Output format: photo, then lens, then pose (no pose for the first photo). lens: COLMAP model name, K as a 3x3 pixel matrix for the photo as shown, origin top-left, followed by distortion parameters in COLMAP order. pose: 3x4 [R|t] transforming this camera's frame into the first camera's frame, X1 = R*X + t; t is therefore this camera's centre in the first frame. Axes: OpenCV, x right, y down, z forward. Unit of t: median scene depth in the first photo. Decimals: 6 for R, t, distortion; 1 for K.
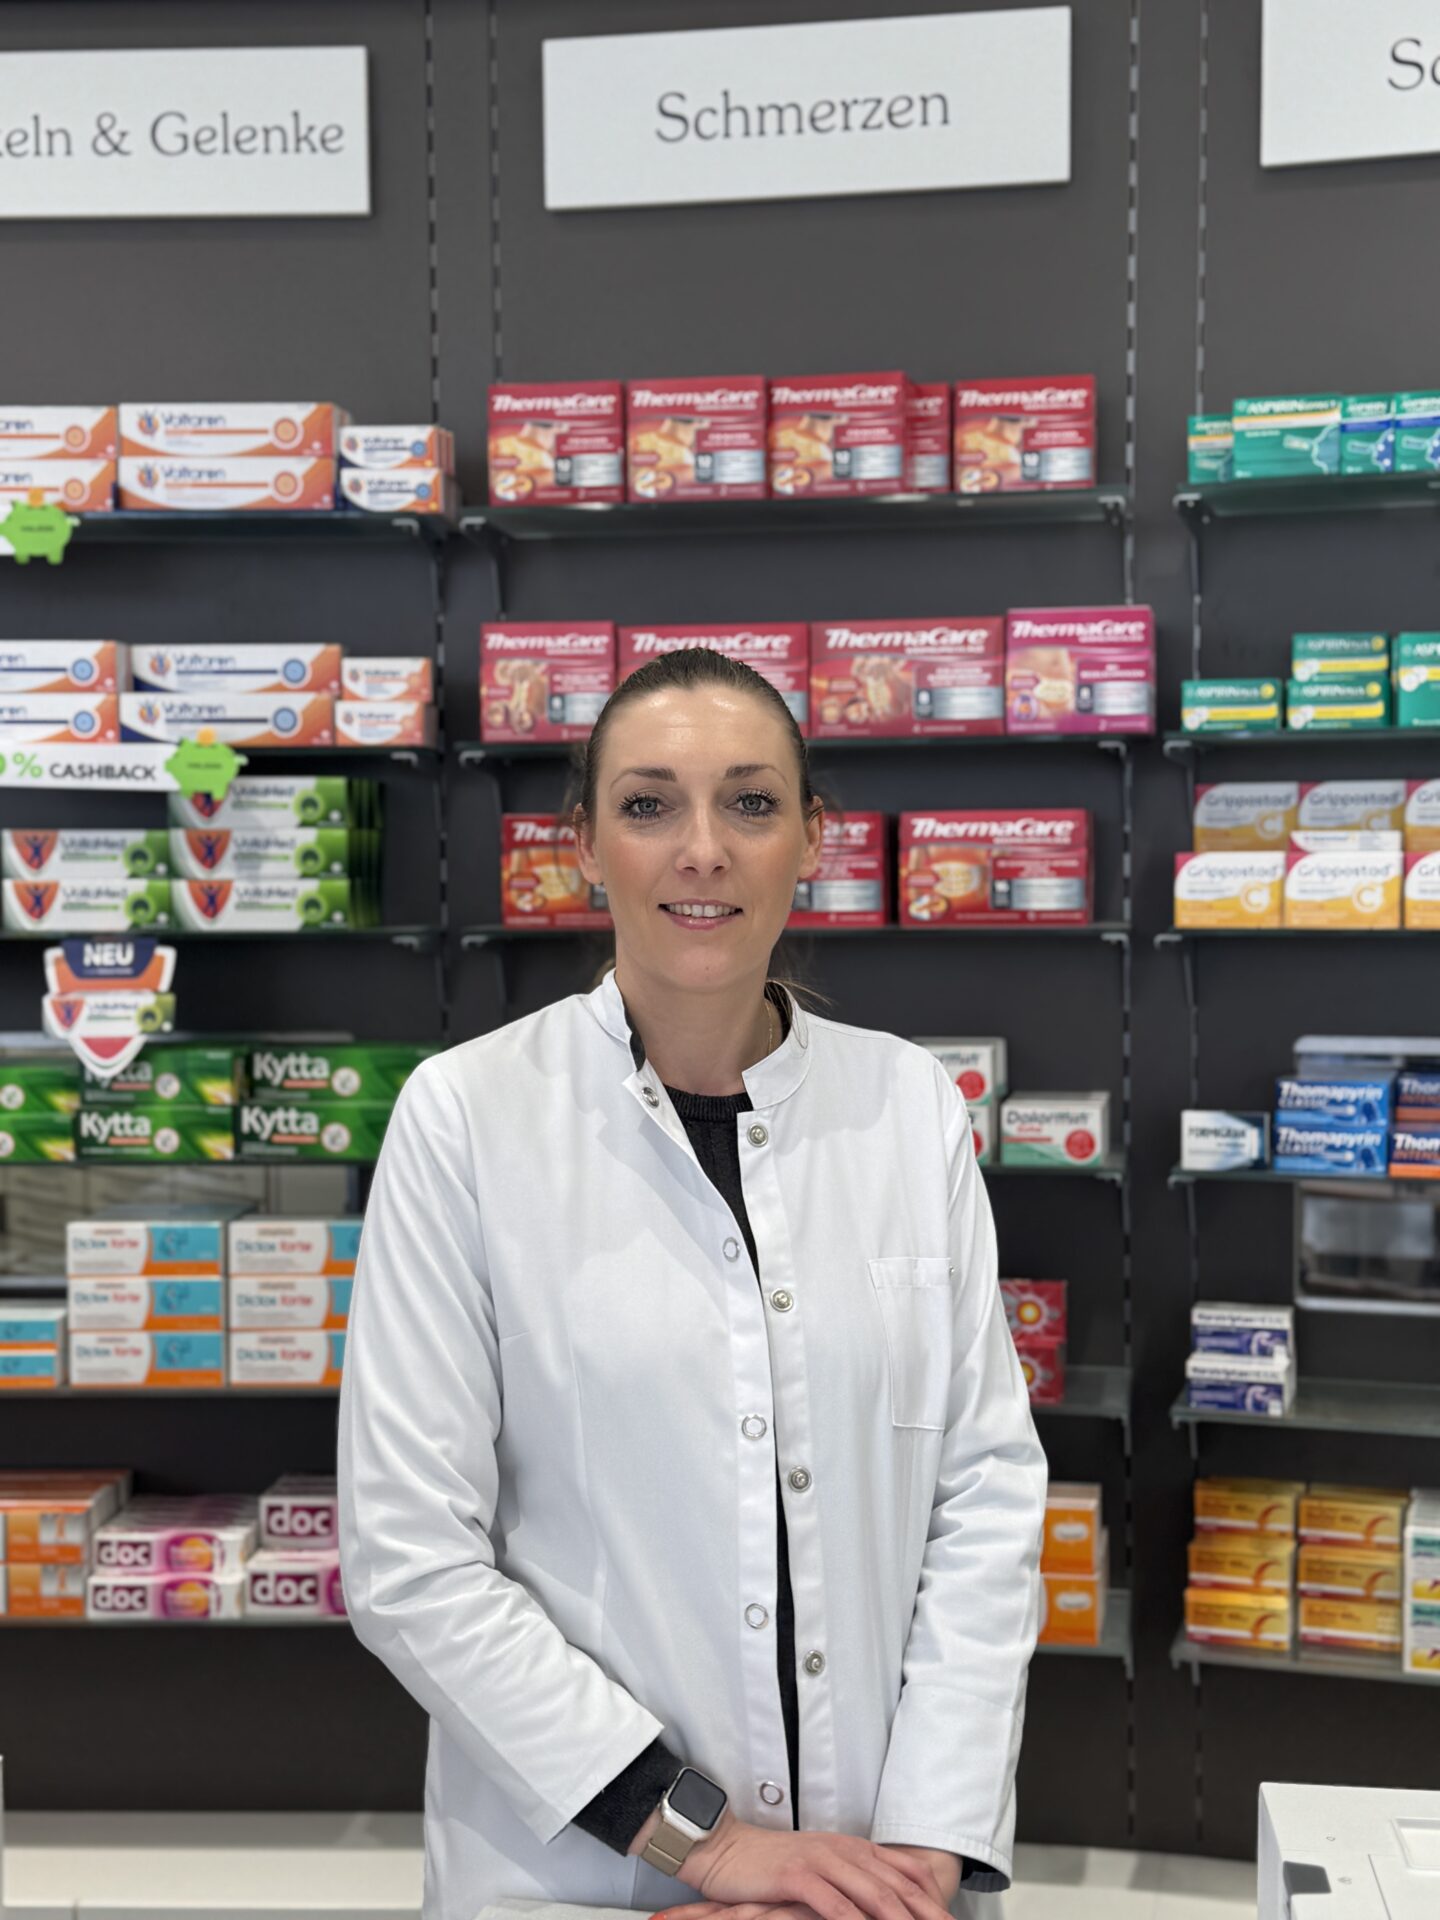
lens RADIAL K [[2637.2, 0, 705.8], [0, 2637.2, 964.6], [0, 0, 1]] dist [0.109218, 0.000000]
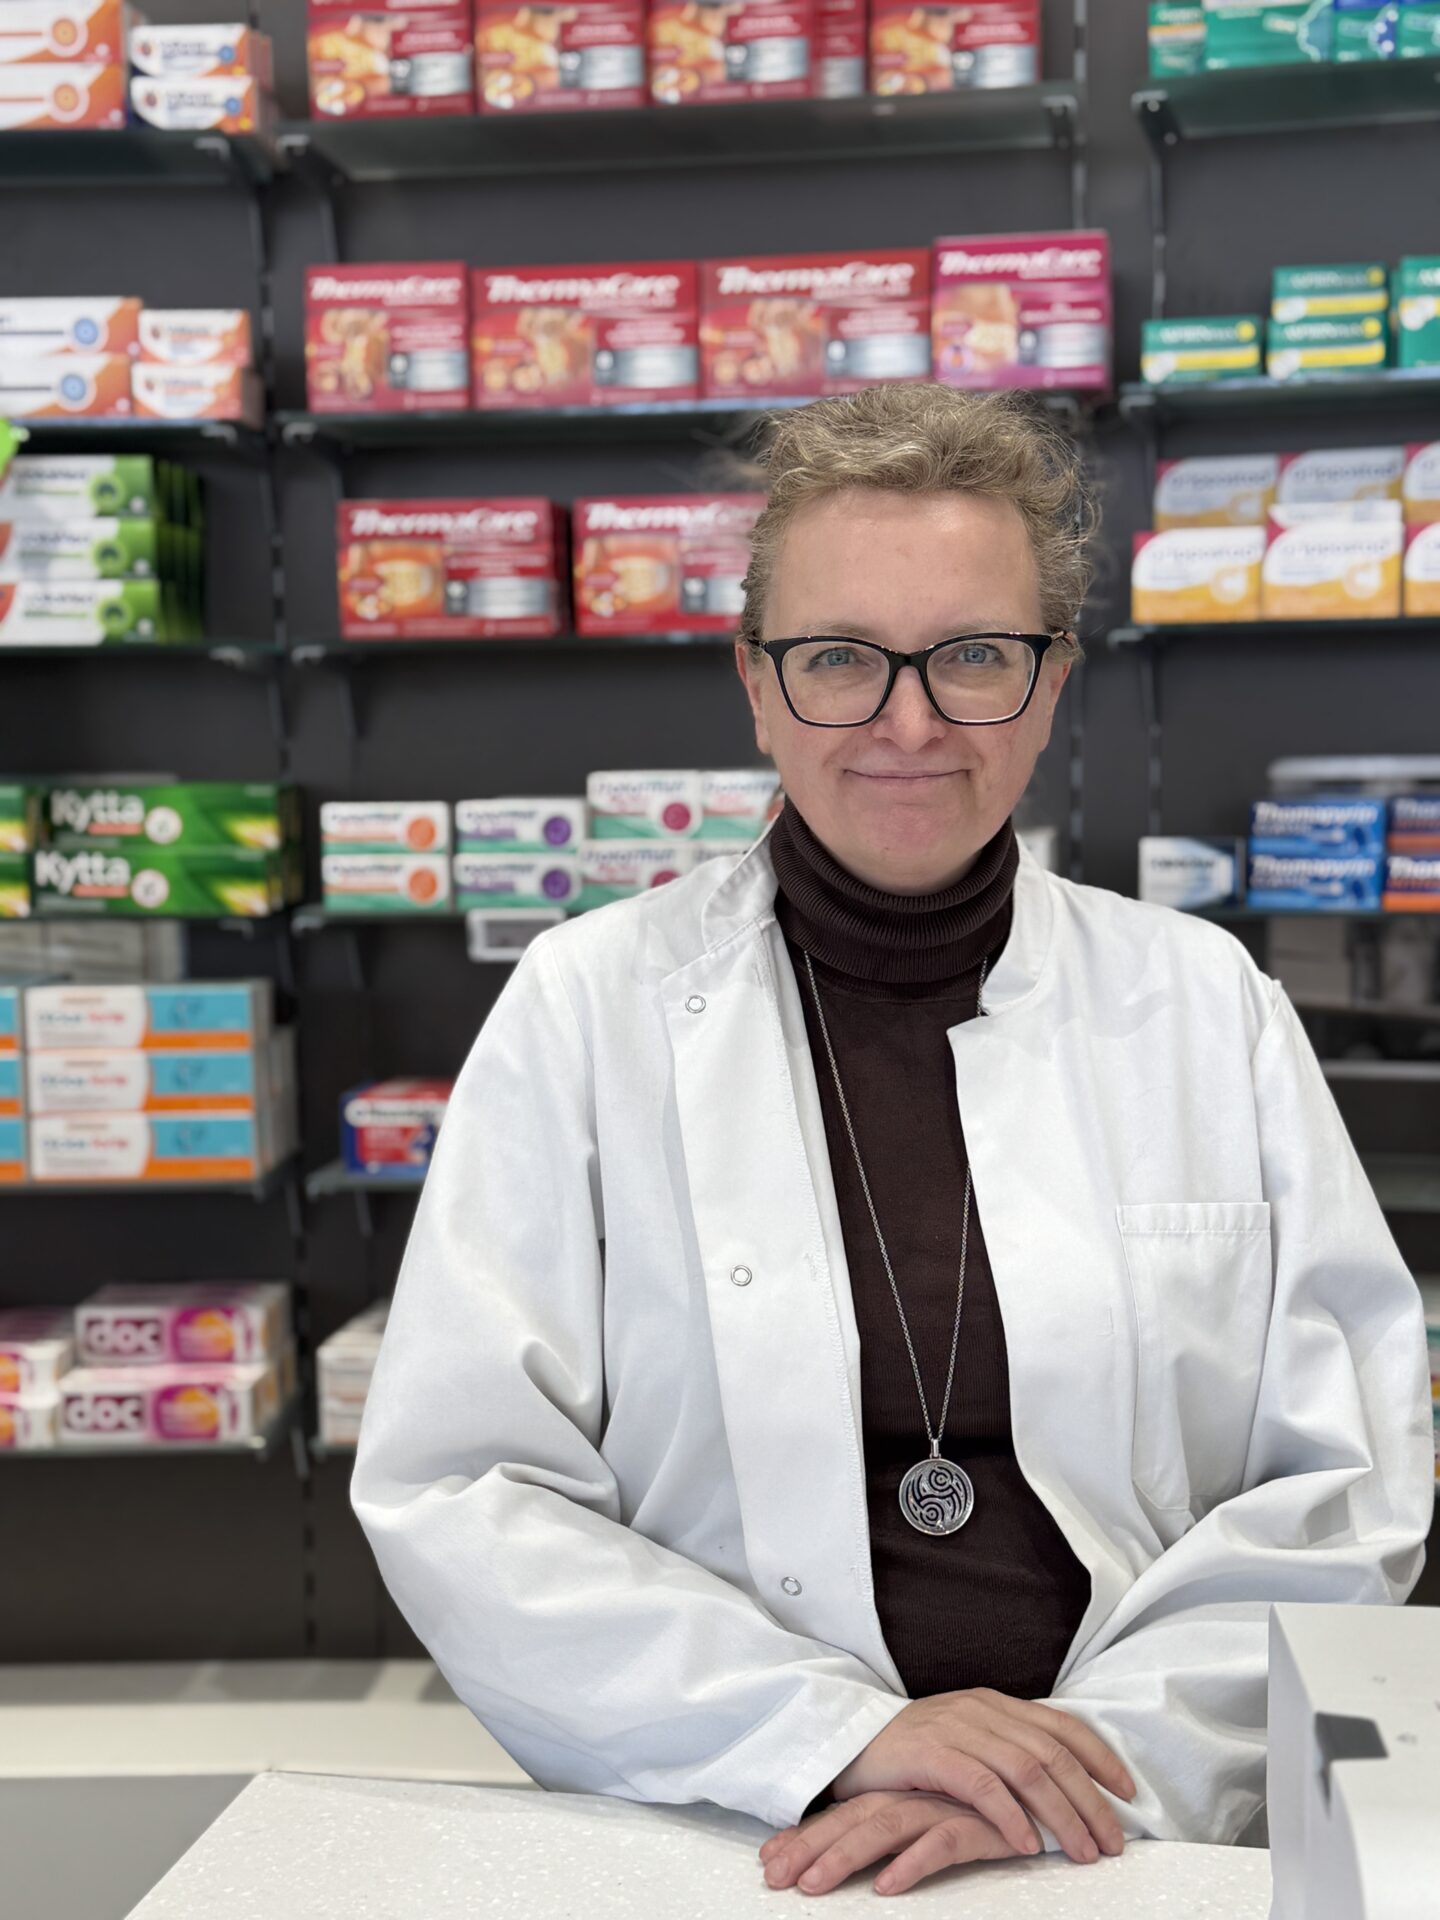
lens RADIAL K [[2637.2, 0, 715.8], [0, 2637.2, 970.5], [0, 0, 1]] dist [0.109218, 0.000000]
pose [[0.999651, -0.012449, 0.023301, 0.022113], [0.011117, 0.998344, 0.056445, 0.046894], [-0.023965, -0.056167, 0.998134, 0.148541]]
